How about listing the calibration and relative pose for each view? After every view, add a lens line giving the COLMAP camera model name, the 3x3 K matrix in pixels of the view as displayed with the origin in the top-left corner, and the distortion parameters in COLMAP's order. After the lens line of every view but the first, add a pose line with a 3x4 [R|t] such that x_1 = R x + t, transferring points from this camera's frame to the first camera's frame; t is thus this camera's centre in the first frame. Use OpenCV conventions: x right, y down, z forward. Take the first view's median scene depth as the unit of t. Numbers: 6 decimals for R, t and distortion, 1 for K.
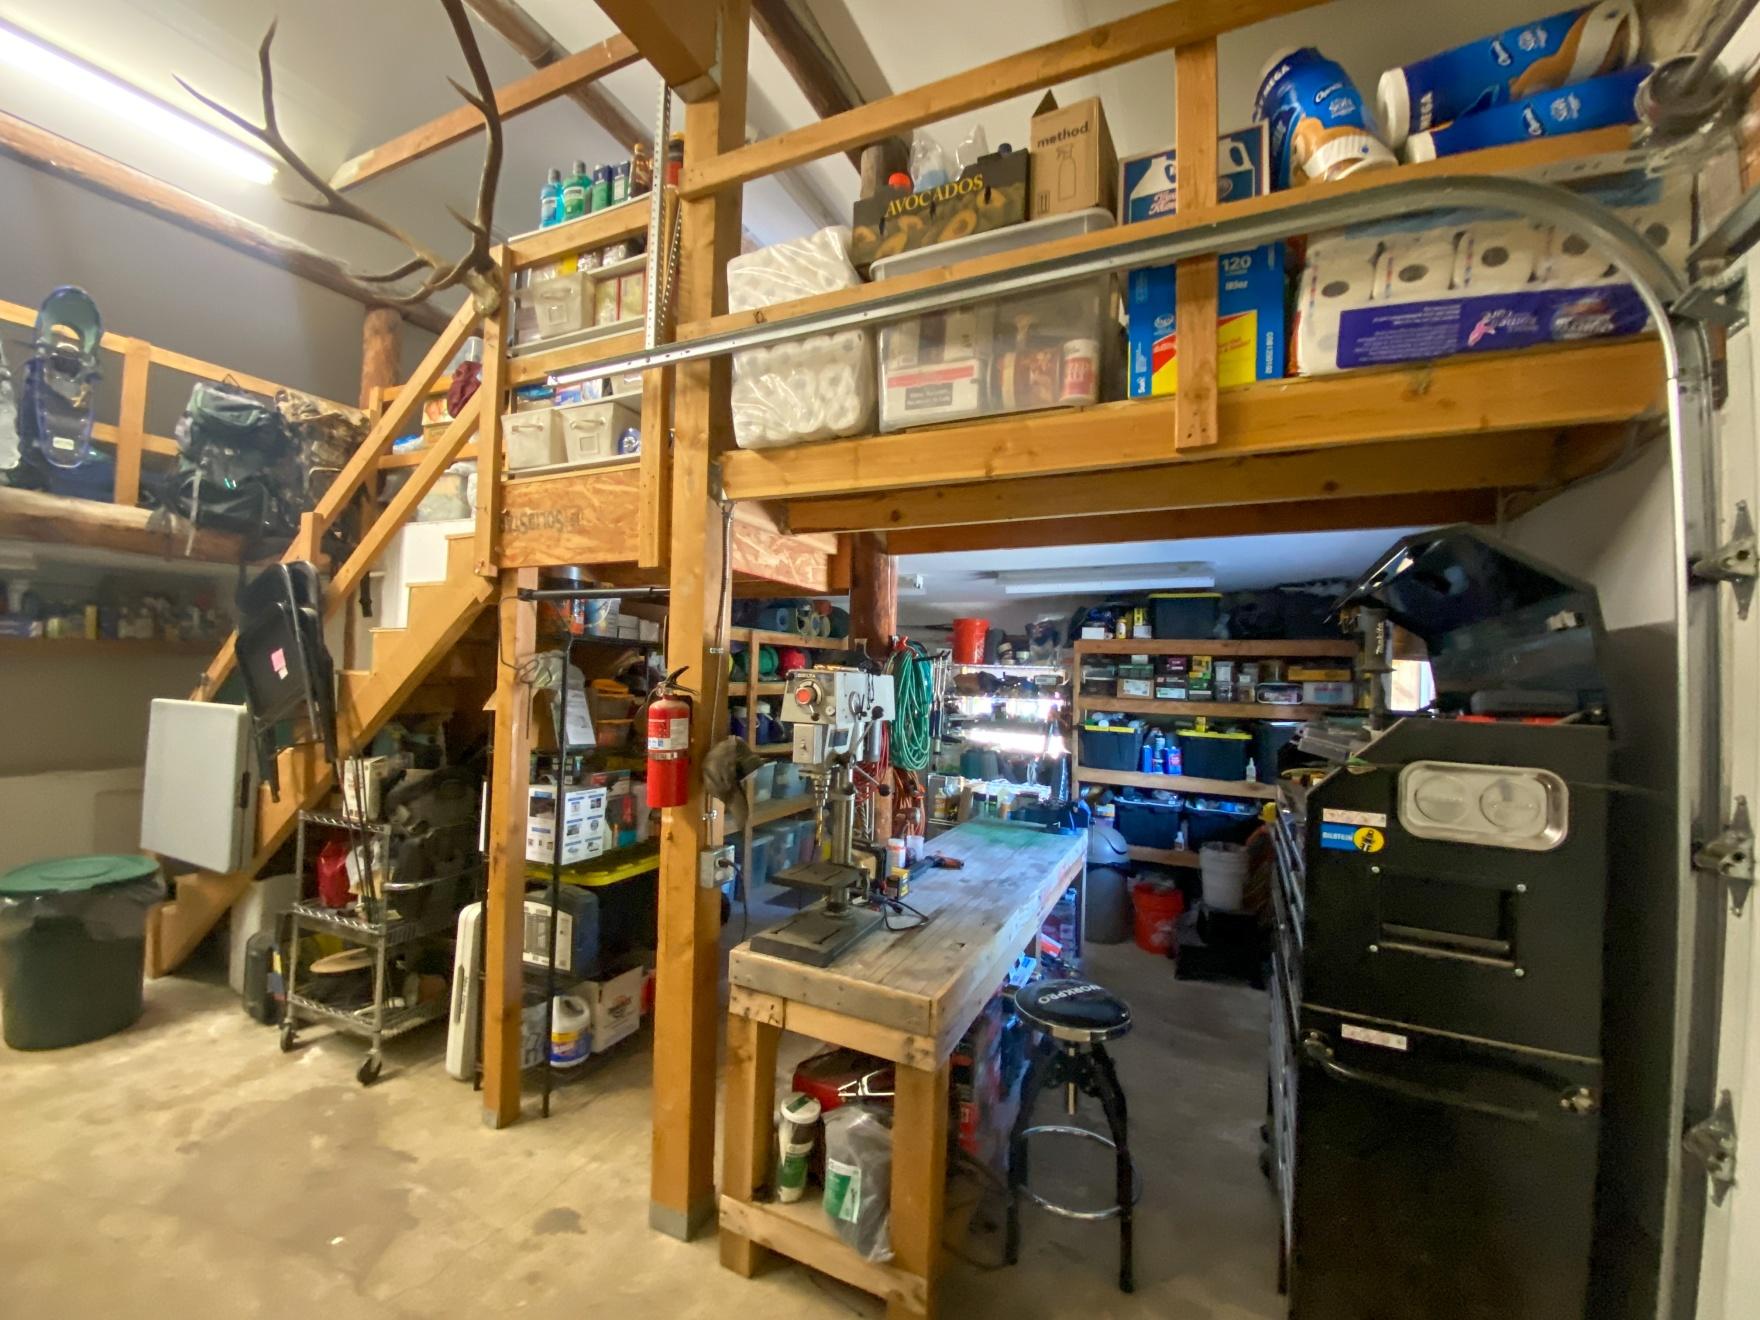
lens RADIAL K [[718.0, 0, 880.0], [0, 718.0, 660.0], [0, 0, 1]] dist [0.010836, -0.016353]
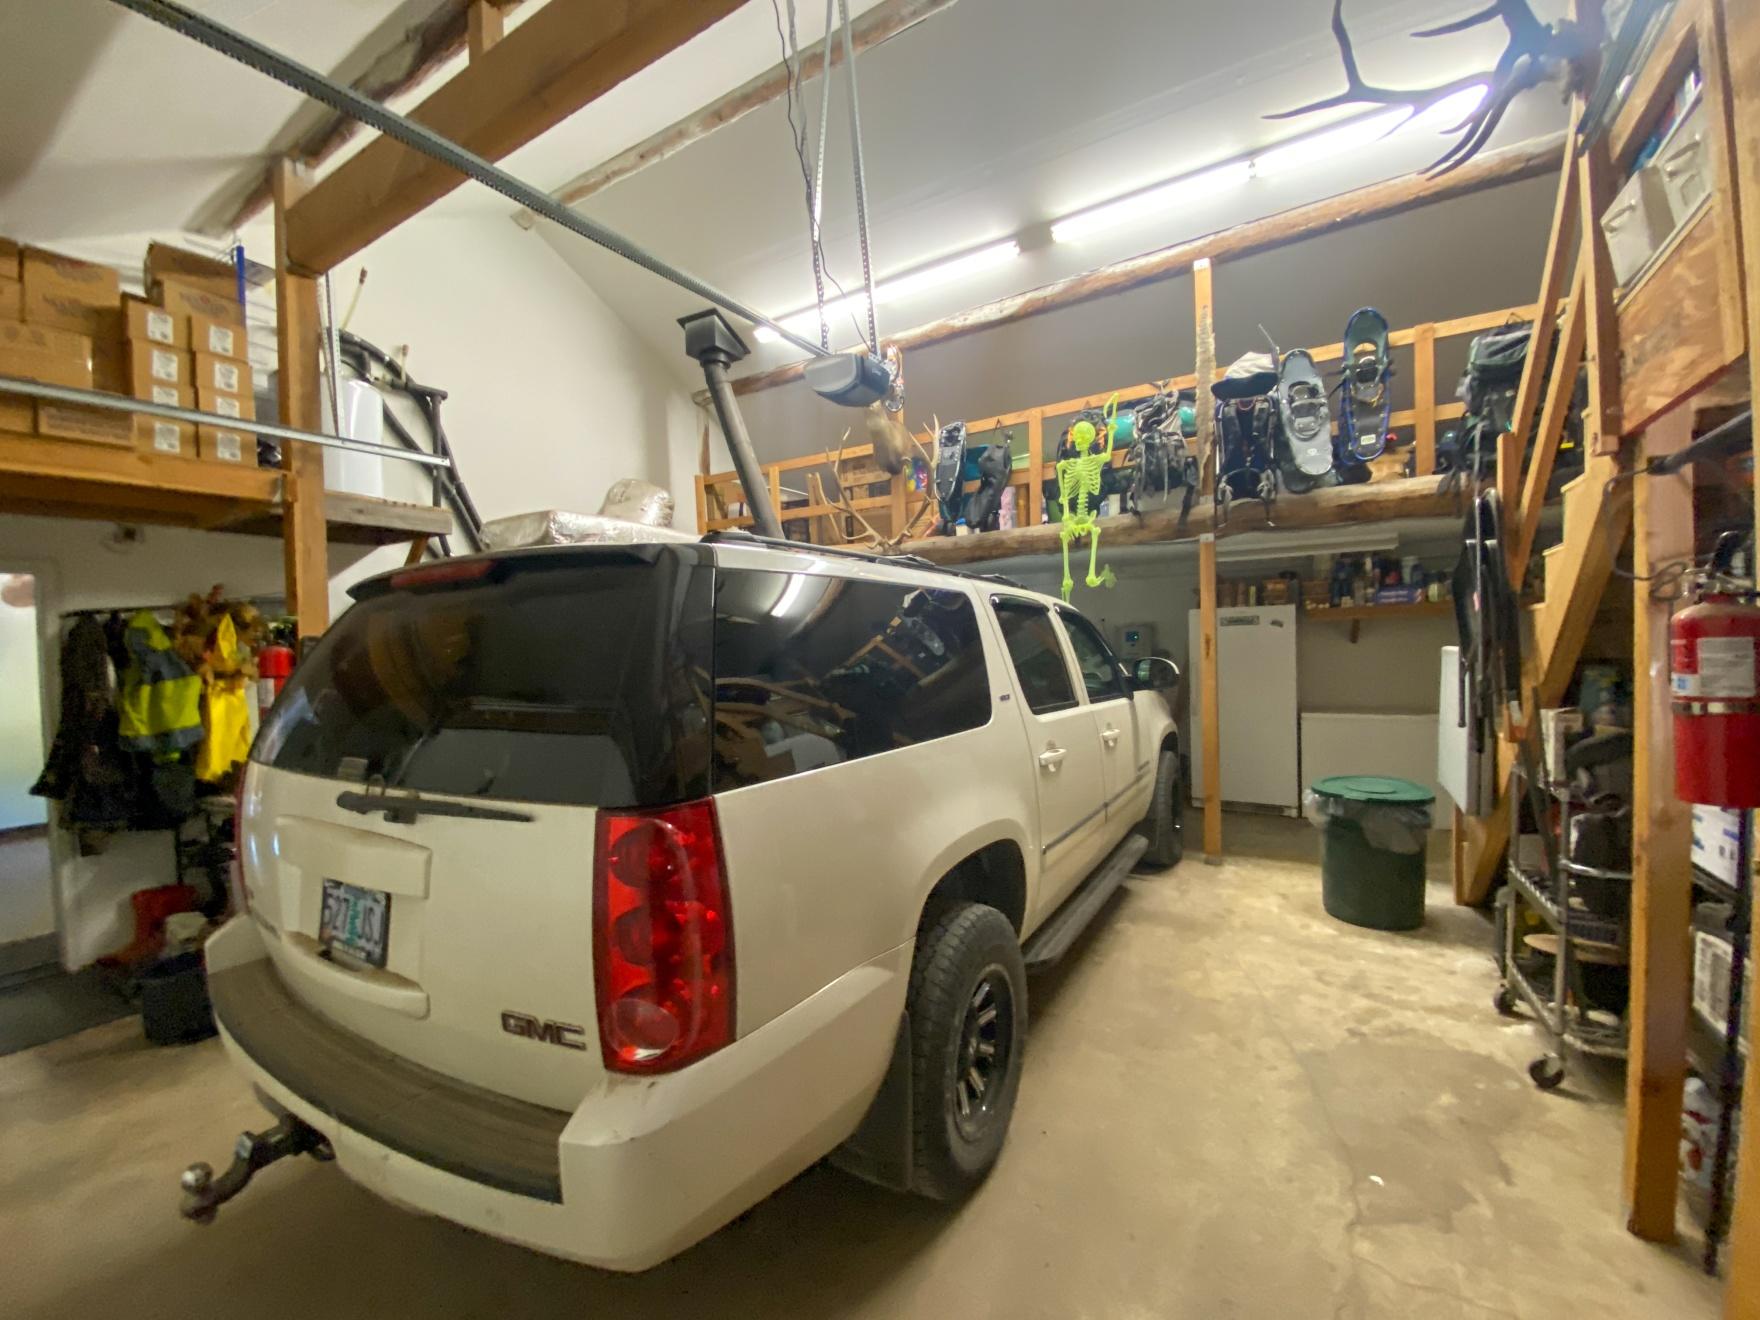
lens RADIAL K [[718.0, 0, 880.0], [0, 718.0, 660.0], [0, 0, 1]] dist [0.010836, -0.016353]
pose [[-0.111596, -0.000435, -0.993754, 0.202379], [0.044374, 0.999000, -0.005421, 0.051367], [0.992762, -0.044702, -0.111466, 0.317559]]
